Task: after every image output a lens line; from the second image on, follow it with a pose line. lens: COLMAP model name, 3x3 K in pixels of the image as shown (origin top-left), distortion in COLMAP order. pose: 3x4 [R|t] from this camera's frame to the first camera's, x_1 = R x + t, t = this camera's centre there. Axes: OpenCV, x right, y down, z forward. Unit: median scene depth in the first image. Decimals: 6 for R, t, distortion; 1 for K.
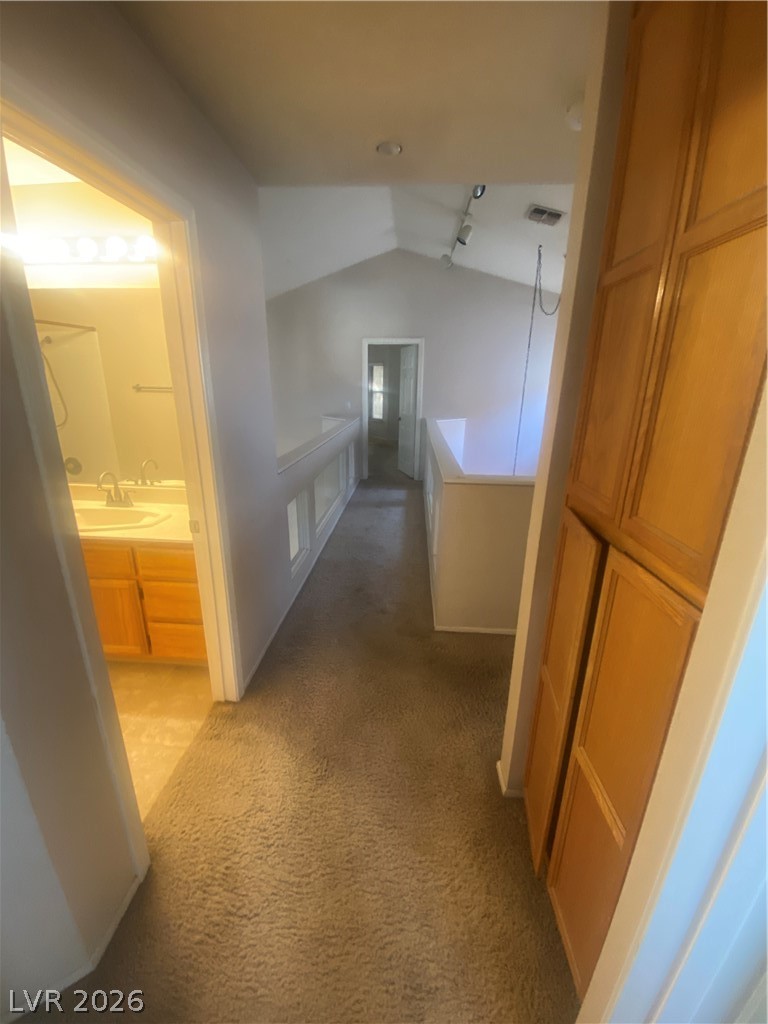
lens RADIAL K [[415.7, 0, 379.7], [0, 415.7, 505.1], [0, 0, 1]] dist [0.039930, -0.034099]
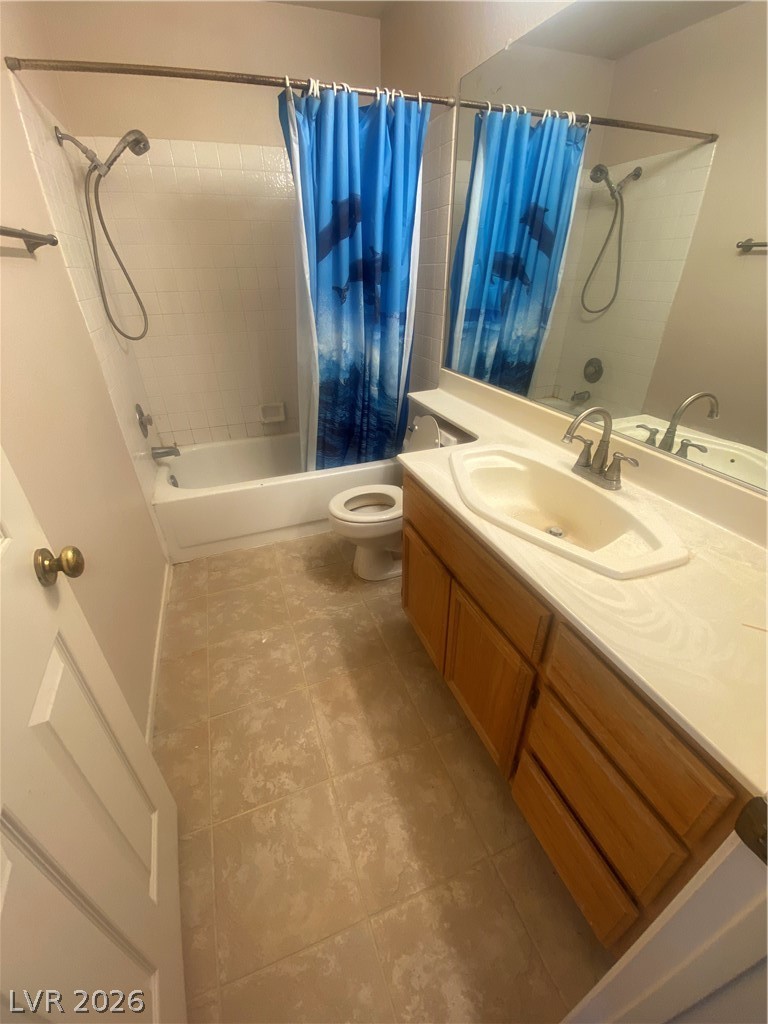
lens RADIAL K [[426.2, 0, 384.0], [0, 426.2, 512.0], [0, 0, 1]] dist [0.001944, -0.016385]
pose [[0.430587, 0.441016, -0.787464, -0.322767], [-0.258983, 0.896171, 0.360285, -0.077178], [0.864594, 0.048806, 0.500095, 0.550282]]
